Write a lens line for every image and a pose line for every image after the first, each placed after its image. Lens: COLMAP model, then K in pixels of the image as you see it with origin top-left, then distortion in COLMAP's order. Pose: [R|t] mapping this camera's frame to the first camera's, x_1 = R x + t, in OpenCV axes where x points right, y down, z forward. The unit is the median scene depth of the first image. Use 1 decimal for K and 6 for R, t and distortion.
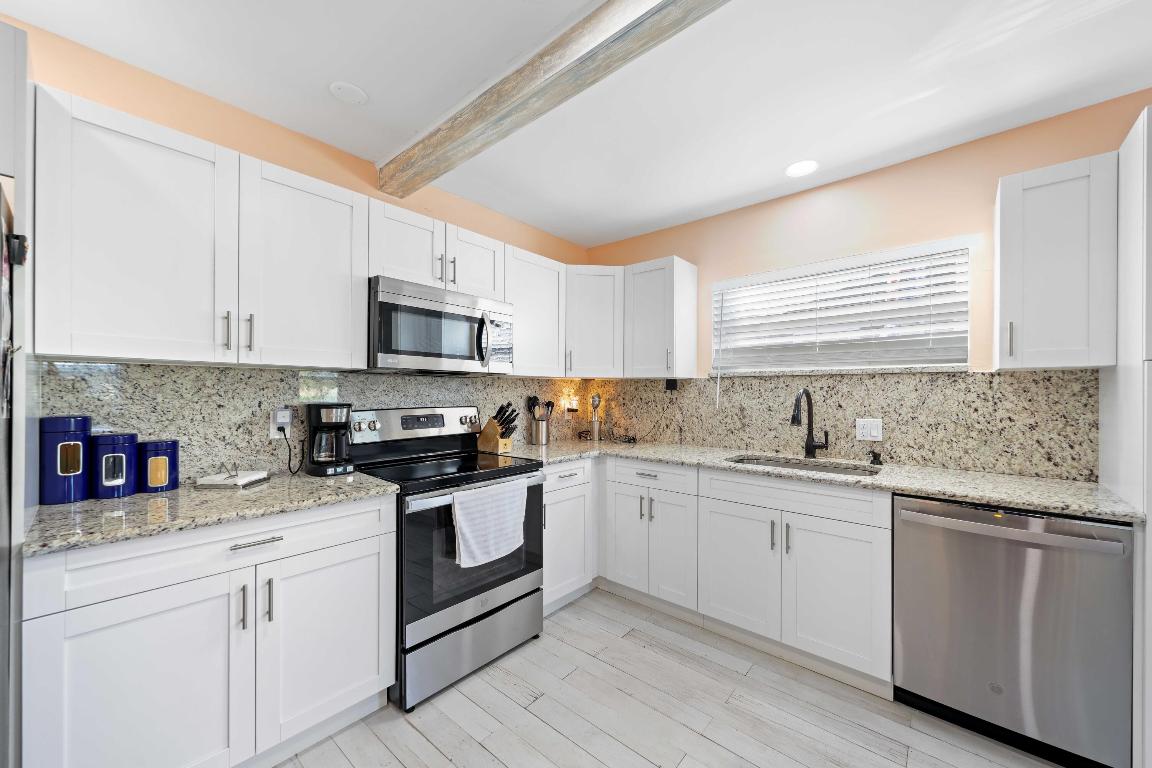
lens RADIAL K [[430.2, 0, 570.6], [0, 430.2, 390.3], [0, 0, 1]] dist [0.002006, -0.000258]
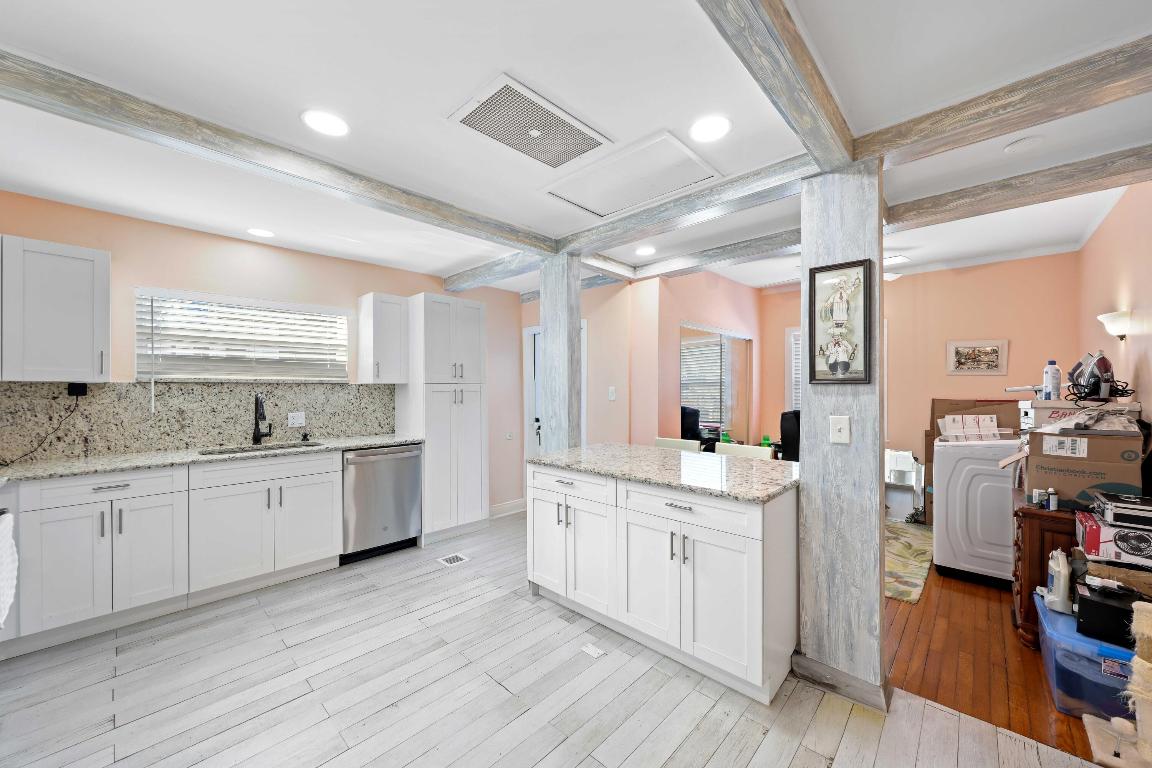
lens RADIAL K [[430.2, 0, 601.8], [0, 430.2, 419.9], [0, 0, 1]] dist [0.002006, -0.000258]
pose [[-0.003356, -0.076854, 0.997037, -0.775792], [-0.004239, 0.997034, 0.076840, -0.027802], [-0.999985, -0.003969, -0.003672, -0.071478]]
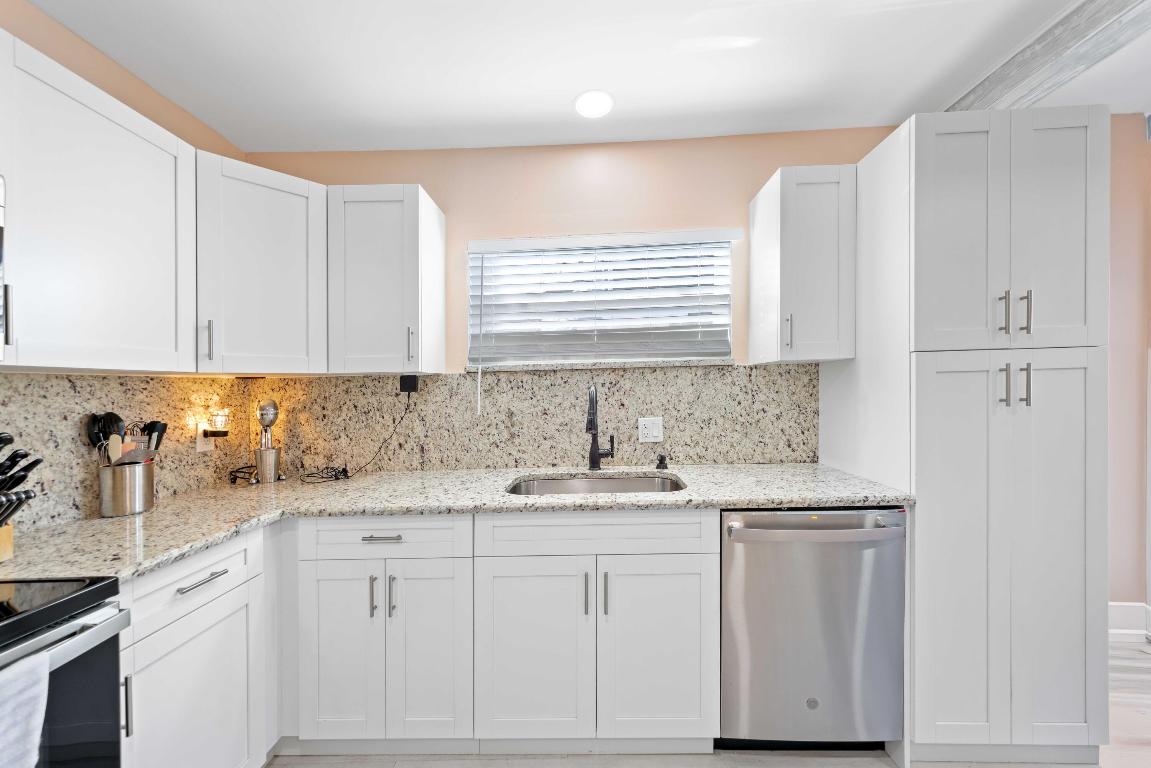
lens RADIAL K [[429.9, 0, 577.2], [0, 429.9, 377.5], [0, 0, 1]] dist [0.002006, -0.000258]
pose [[0.763915, -0.006917, 0.645280, 0.003693], [0.025484, 0.999486, -0.019456, -0.003362], [-0.644814, 0.031307, 0.763698, 0.387015]]
